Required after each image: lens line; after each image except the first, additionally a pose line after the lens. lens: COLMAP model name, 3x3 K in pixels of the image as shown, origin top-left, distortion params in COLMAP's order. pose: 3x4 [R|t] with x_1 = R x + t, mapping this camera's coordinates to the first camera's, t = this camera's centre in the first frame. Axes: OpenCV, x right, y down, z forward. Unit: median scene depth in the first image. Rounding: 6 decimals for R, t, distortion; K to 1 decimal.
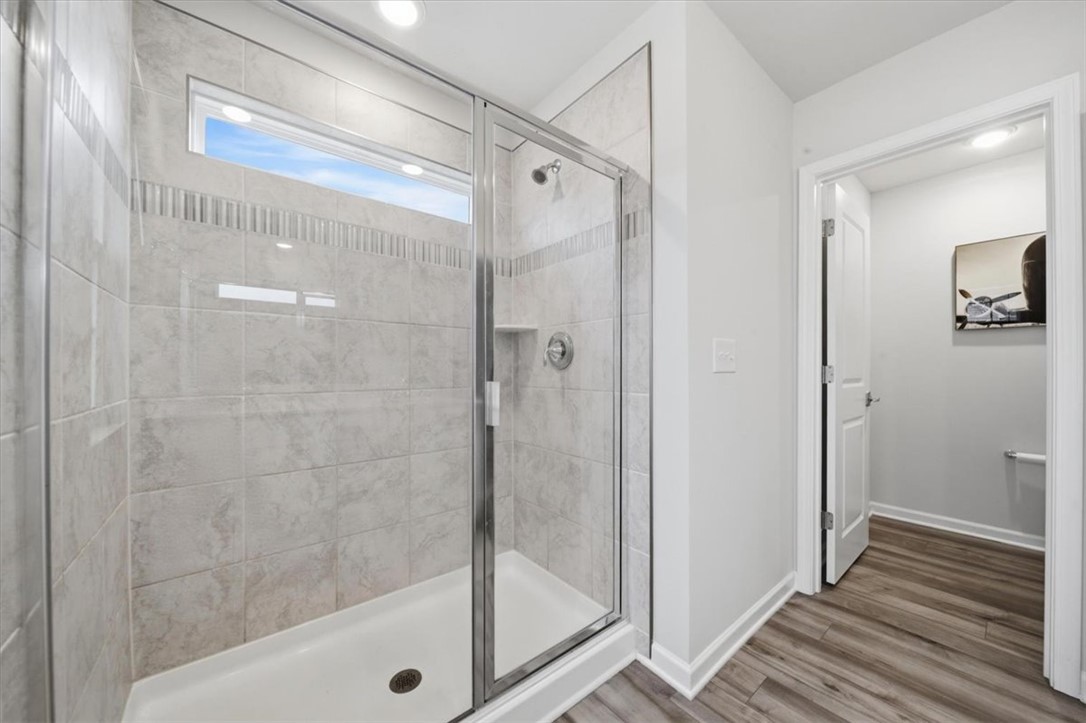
lens RADIAL K [[392.3, 0, 543.2], [0, 392.3, 368.4], [0, 0, 1]] dist [-0.001133, -0.000168]
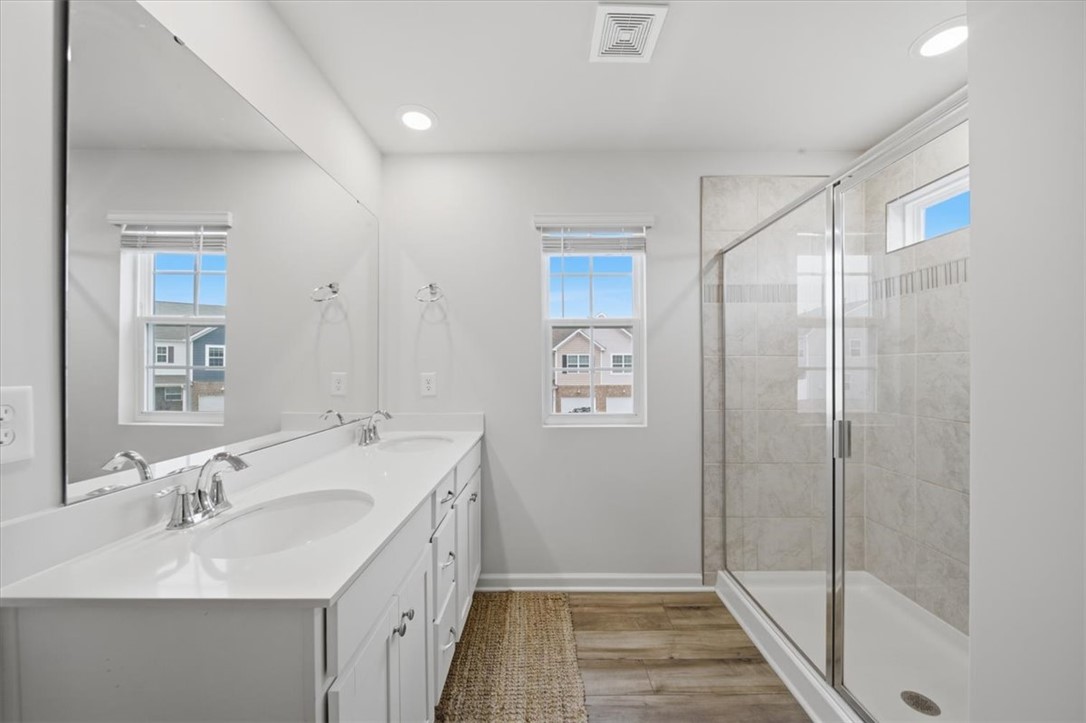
lens RADIAL K [[392.3, 0, 543.2], [0, 392.3, 368.4], [0, 0, 1]] dist [-0.001133, -0.000168]
pose [[-0.715535, -0.006520, -0.698546, 2.270280], [-0.004176, 0.999978, -0.005056, -0.171159], [0.698564, -0.000701, -0.715547, 2.249113]]
